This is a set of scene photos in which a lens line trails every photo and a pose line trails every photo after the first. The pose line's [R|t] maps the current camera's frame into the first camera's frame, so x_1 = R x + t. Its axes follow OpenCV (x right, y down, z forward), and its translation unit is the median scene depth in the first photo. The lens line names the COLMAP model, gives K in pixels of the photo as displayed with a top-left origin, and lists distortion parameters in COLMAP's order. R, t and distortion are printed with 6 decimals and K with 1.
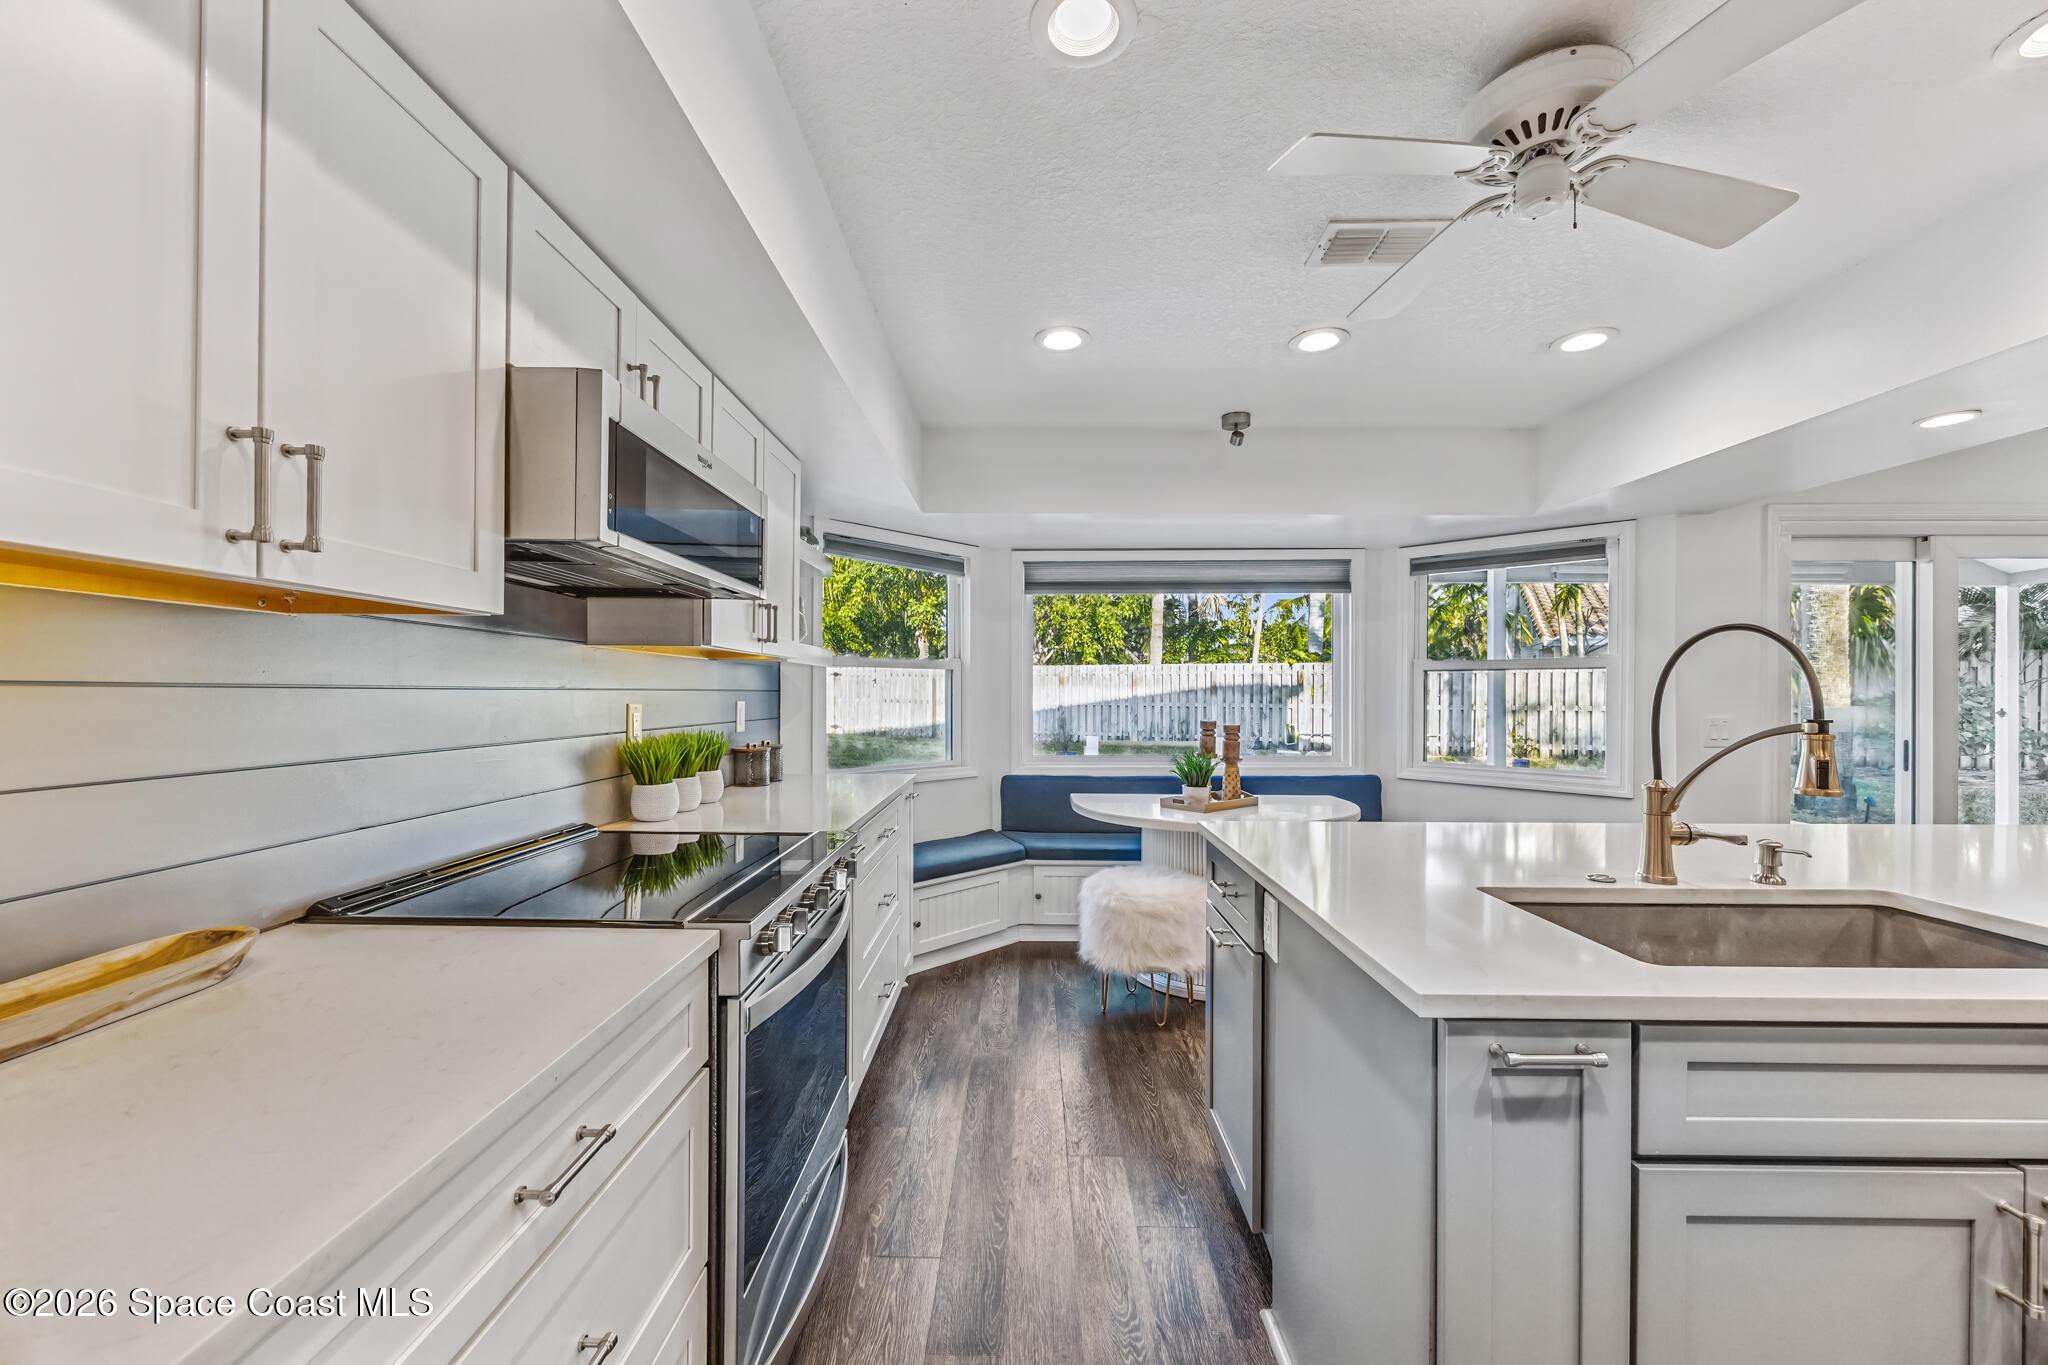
lens RADIAL K [[789.3, 0, 1017.5], [0, 789.3, 689.9], [0, 0, 1]] dist [-0.001519, 0.000293]
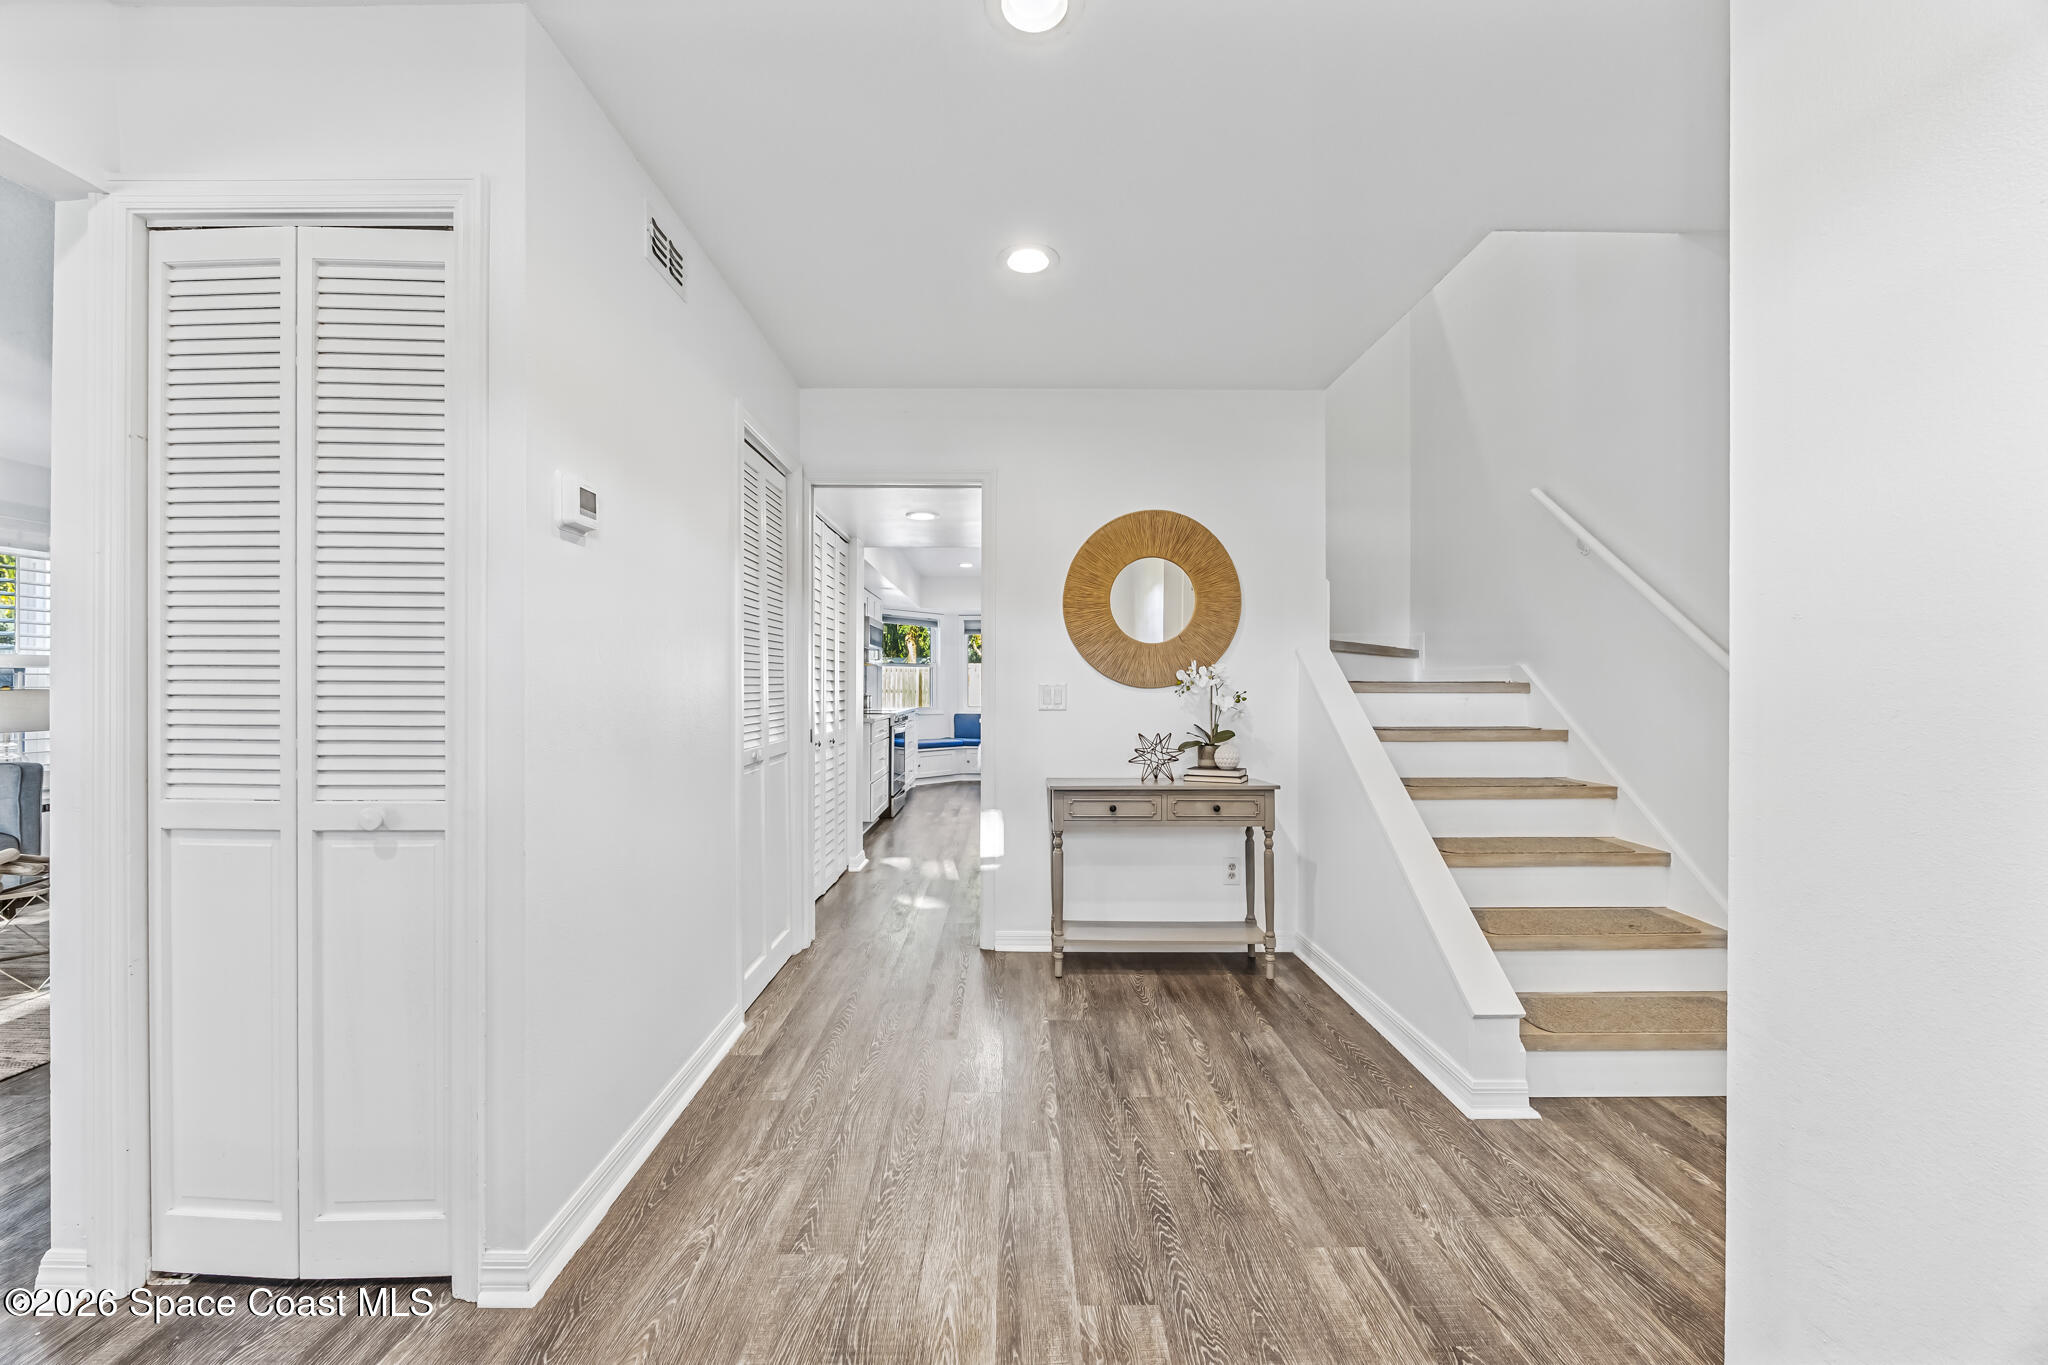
lens RADIAL K [[789.3, 0, 1017.5], [0, 789.3, 689.9], [0, 0, 1]] dist [-0.001519, 0.000293]
pose [[0.999828, 0.000450, 0.018554, 0.155496], [-0.000491, 0.999997, 0.002241, 0.042579], [-0.018553, -0.002250, 0.999825, -1.650271]]
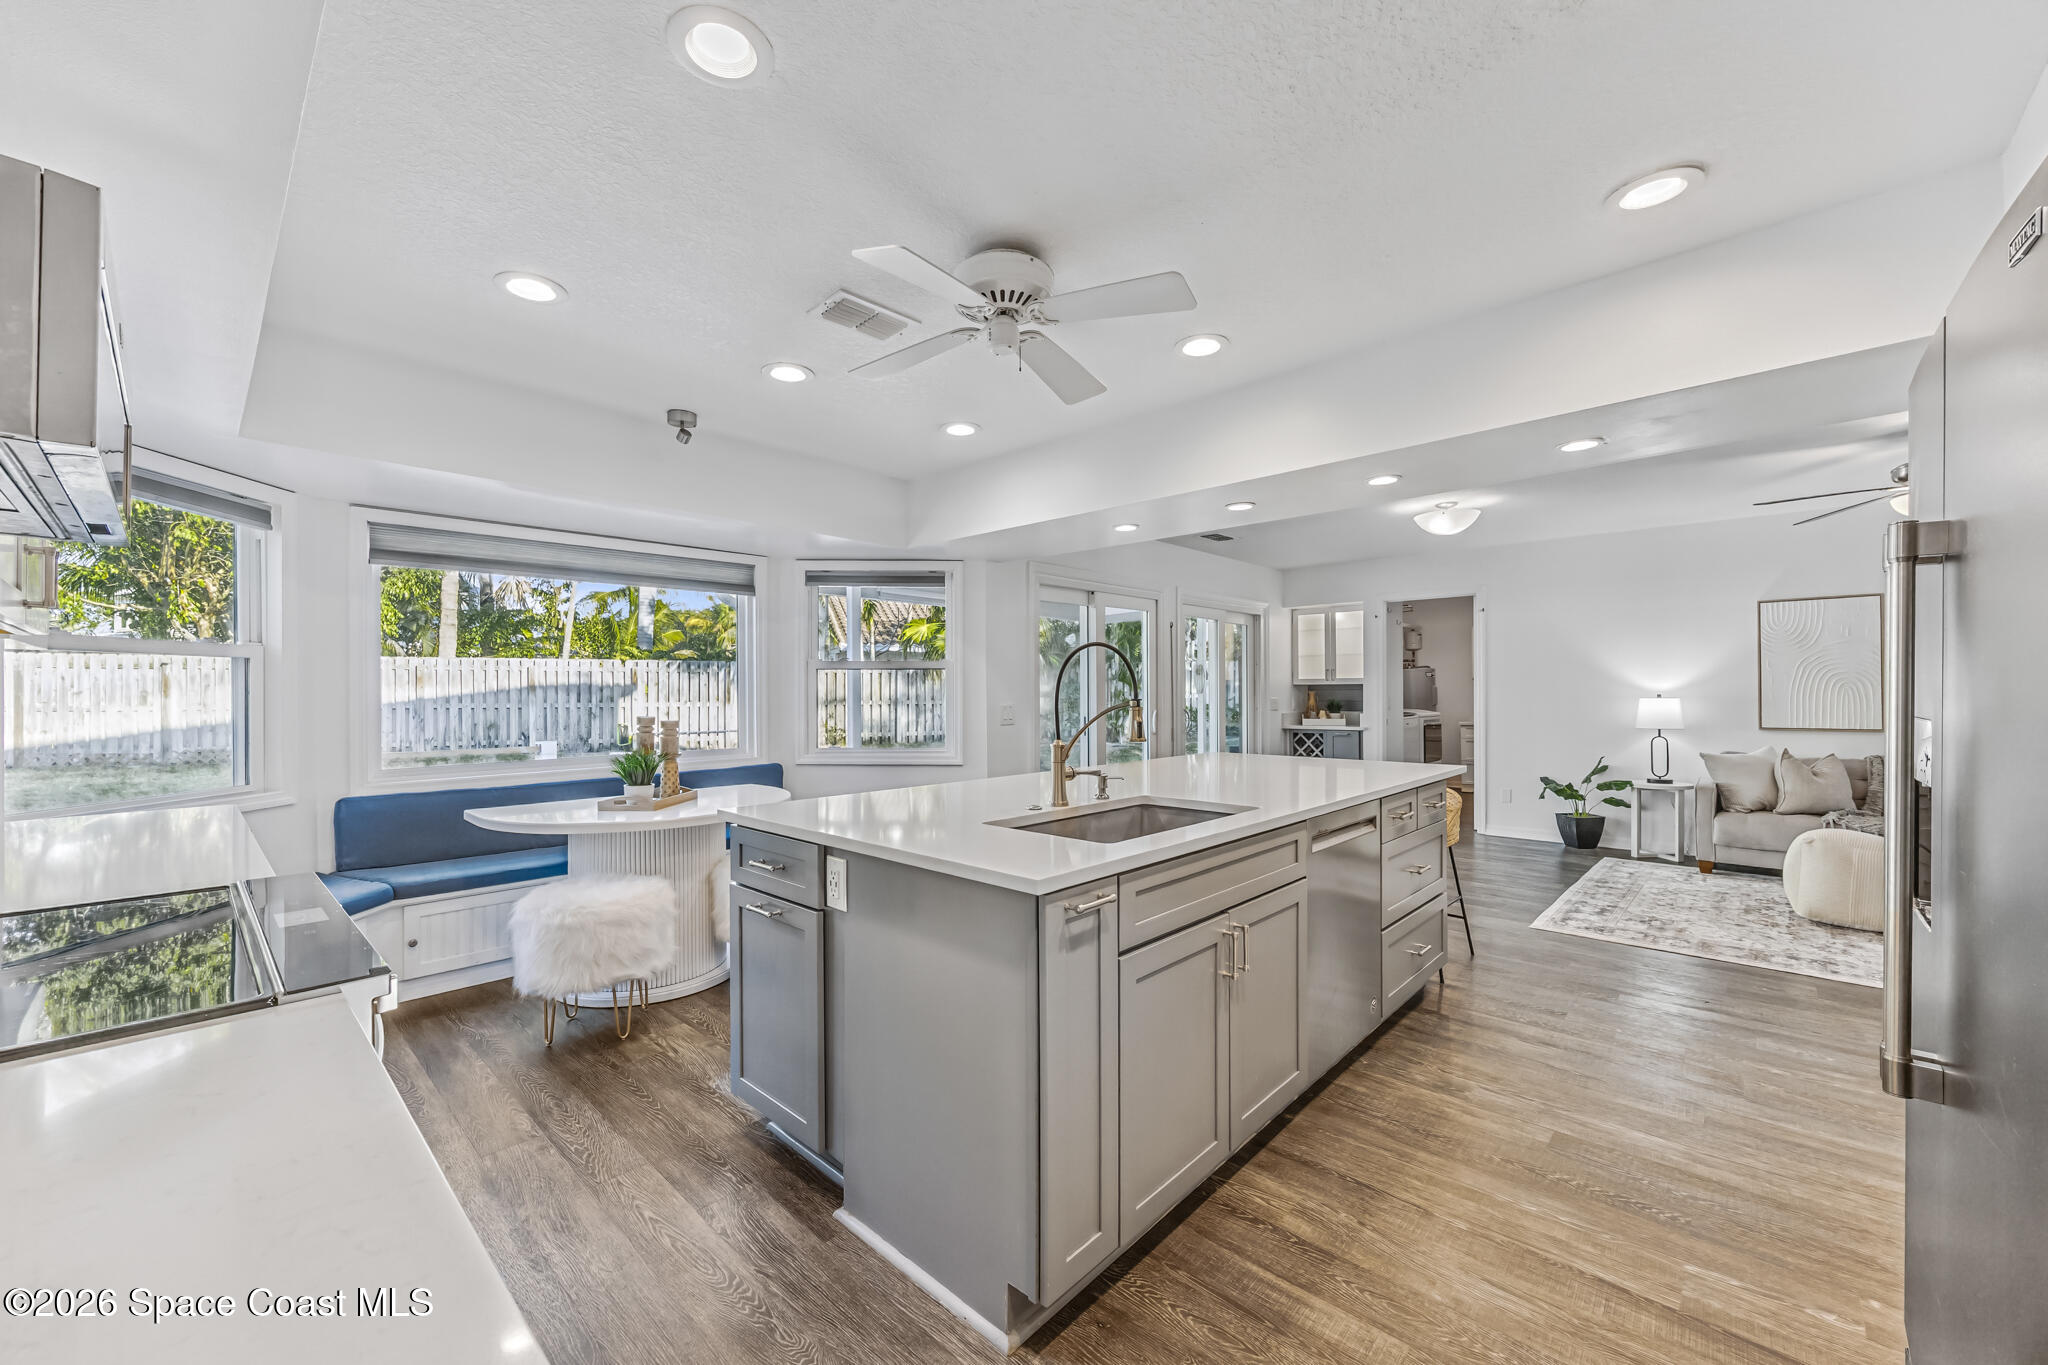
lens RADIAL K [[791.1, 0, 1024.0], [0, 791.1, 682.5], [0, 0, 1]] dist [0.000130, 0.000060]
pose [[0.674193, 0.001712, 0.738553, -0.167534], [0.003944, 0.999975, -0.005919, 0.003878], [-0.738545, 0.006903, 0.674169, -0.002165]]
